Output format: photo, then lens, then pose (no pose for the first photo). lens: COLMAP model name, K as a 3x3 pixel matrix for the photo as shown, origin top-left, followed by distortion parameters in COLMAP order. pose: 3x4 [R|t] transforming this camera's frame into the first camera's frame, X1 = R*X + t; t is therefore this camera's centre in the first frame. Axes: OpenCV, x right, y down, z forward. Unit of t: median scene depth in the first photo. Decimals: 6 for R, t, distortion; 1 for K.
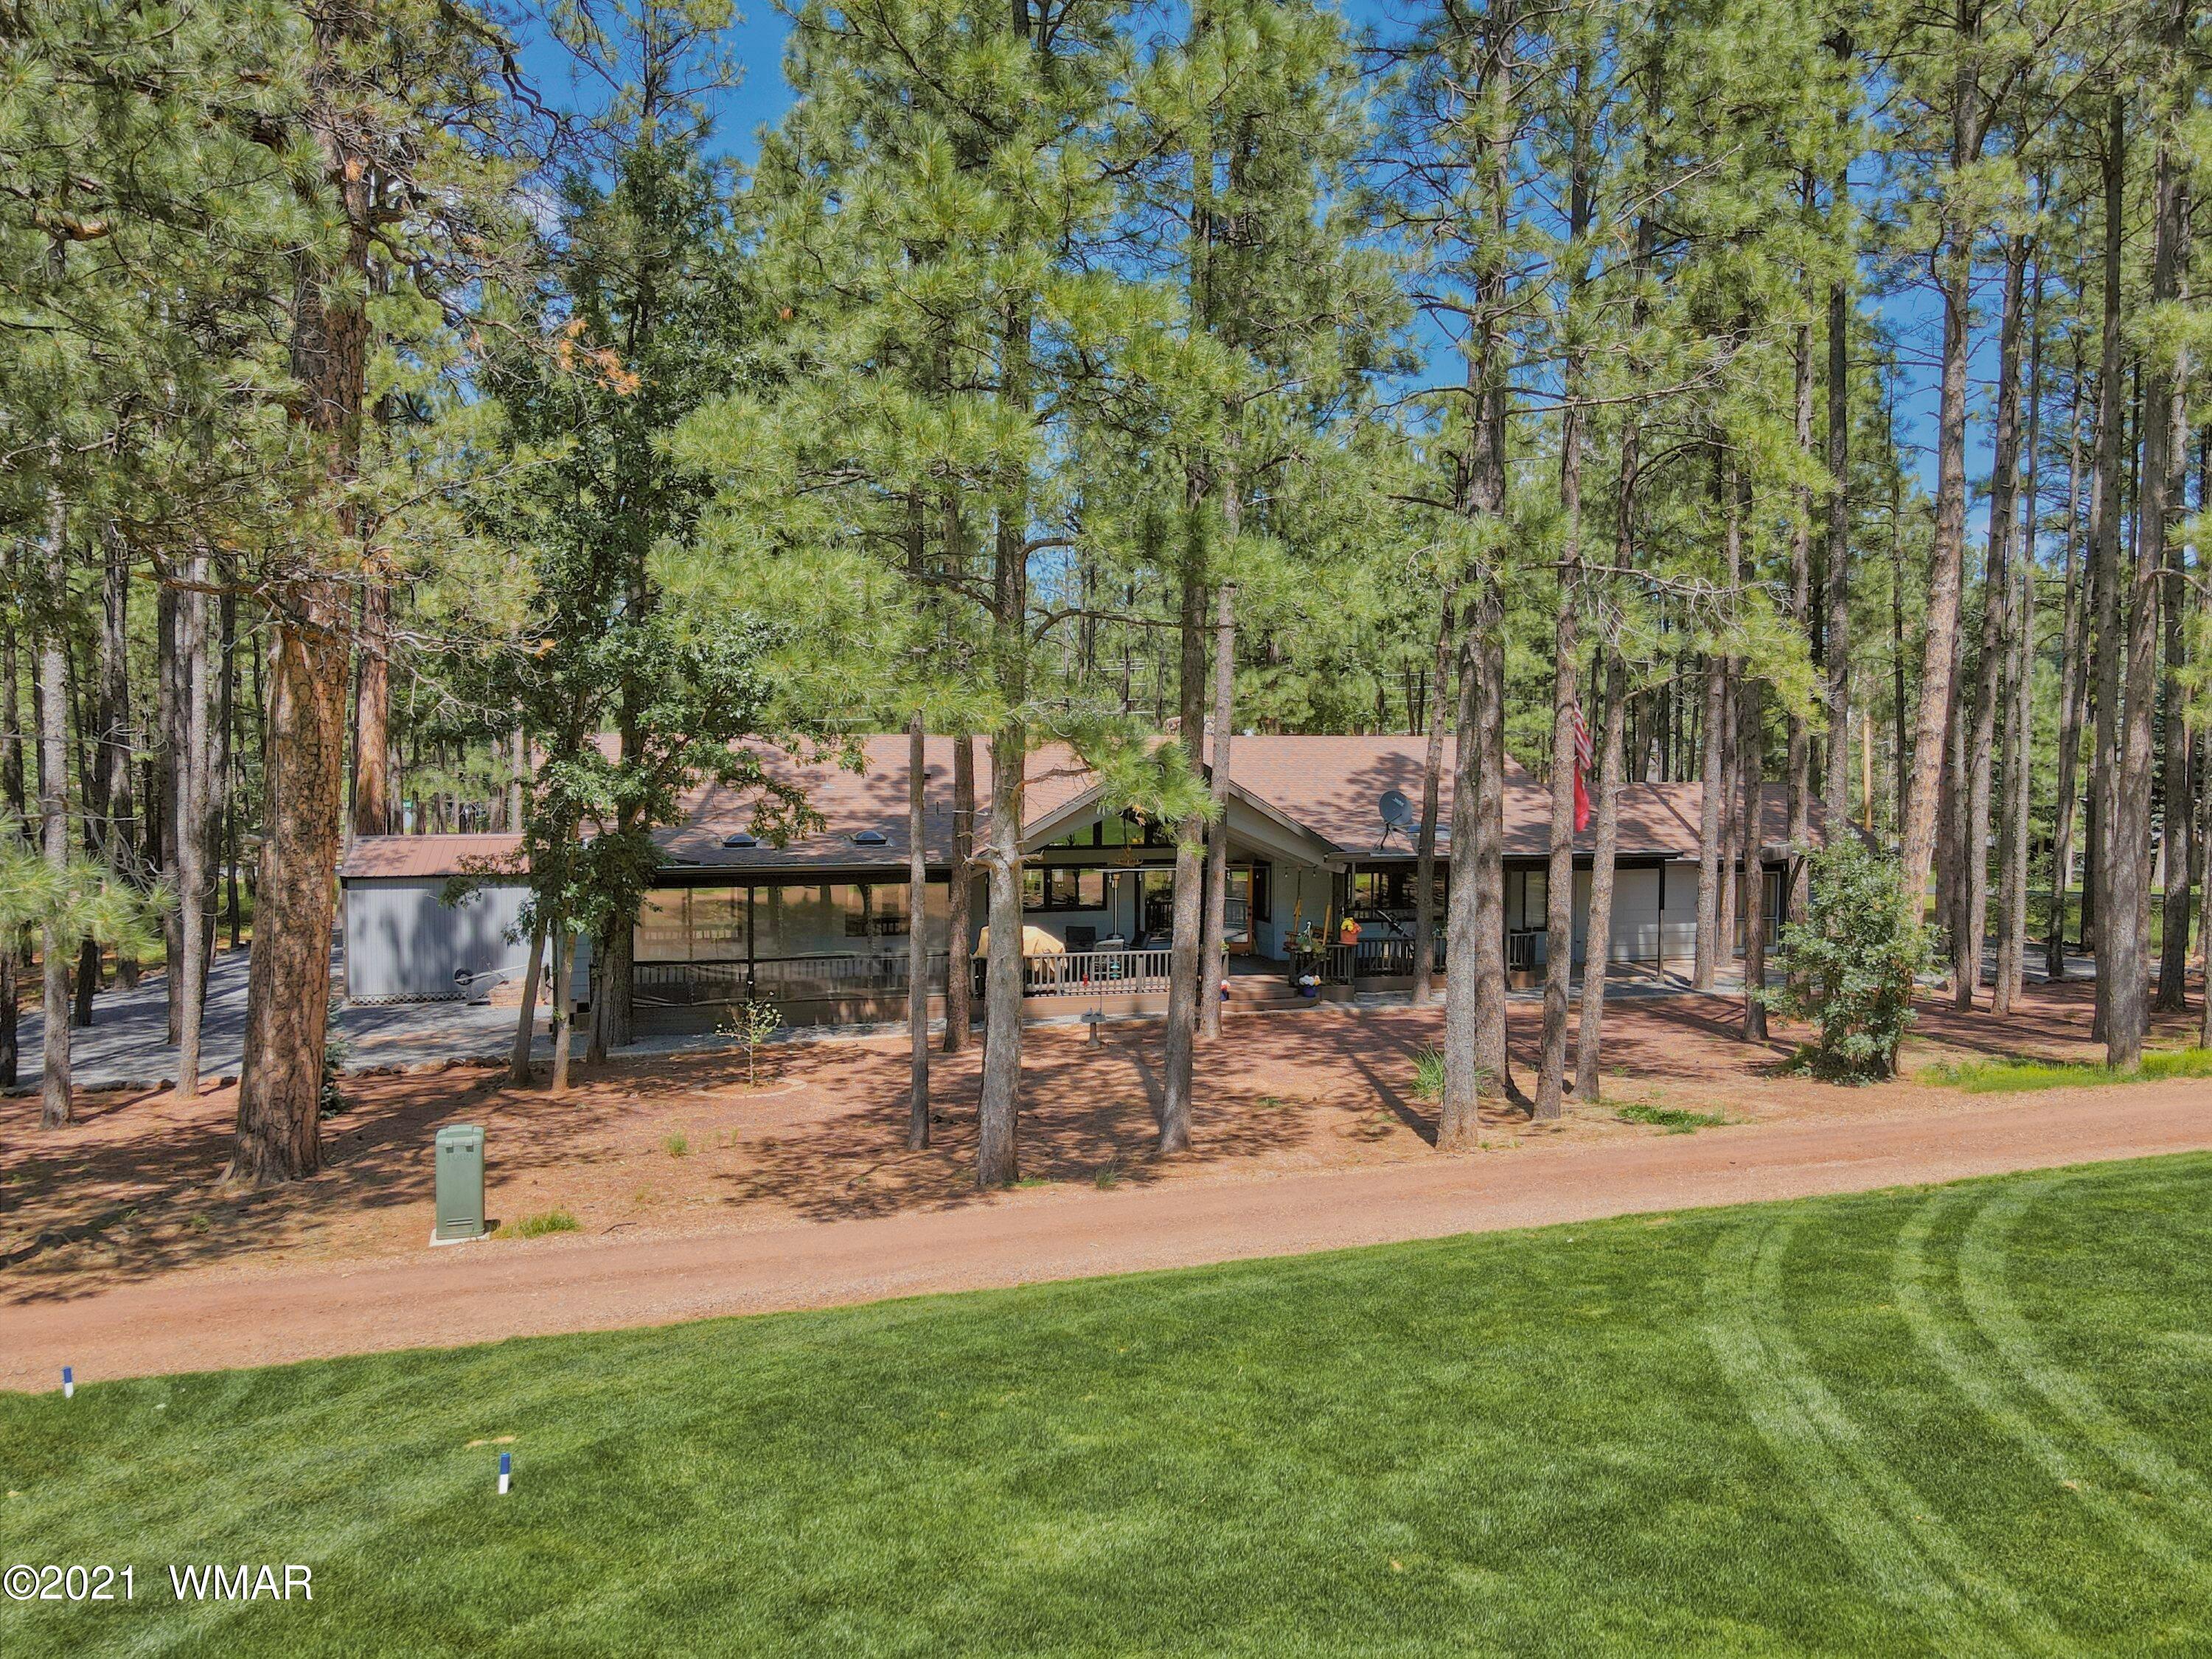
lens RADIAL K [[1821.6, 0, 1106.0], [0, 1821.6, 829.5], [0, 0, 1]] dist [0.033725, 0.002407]
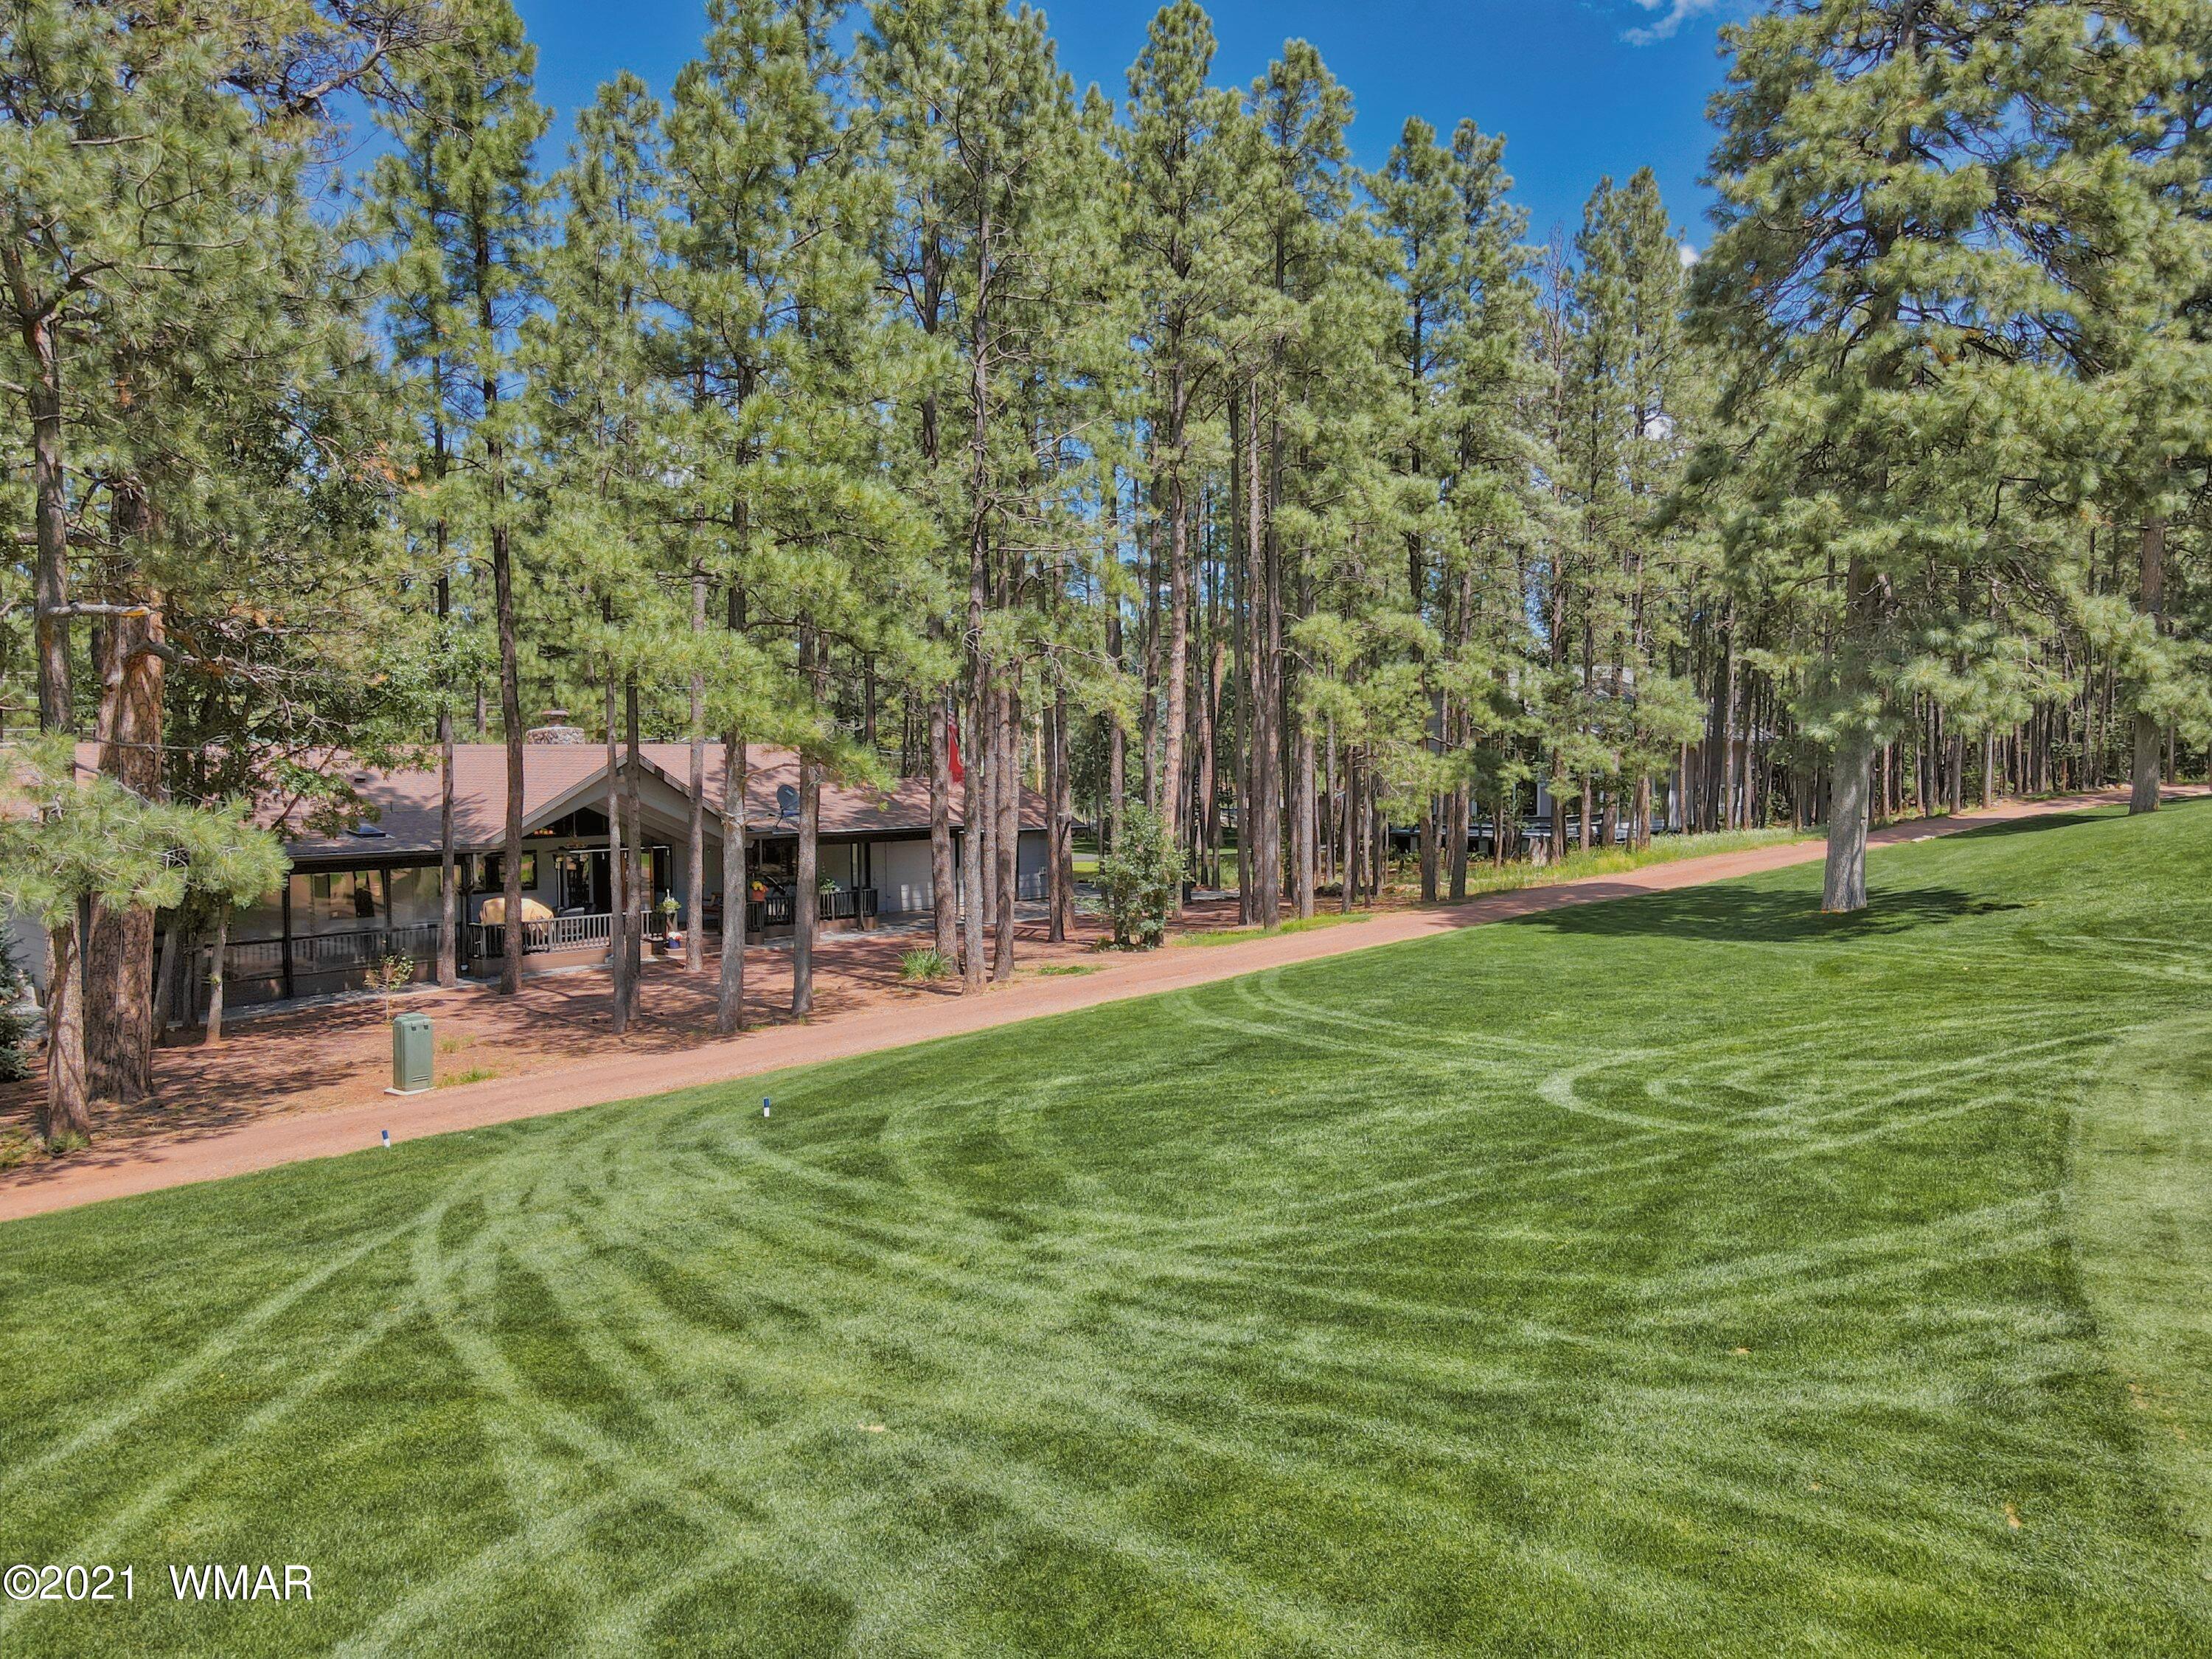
lens RADIAL K [[1821.6, 0, 1106.0], [0, 1821.6, 829.5], [0, 0, 1]] dist [0.033725, 0.002407]
pose [[0.851170, -0.029829, 0.524042, -0.498414], [0.037093, 0.999306, -0.003367, 0.032746], [-0.523578, 0.022304, 0.851686, -0.410776]]
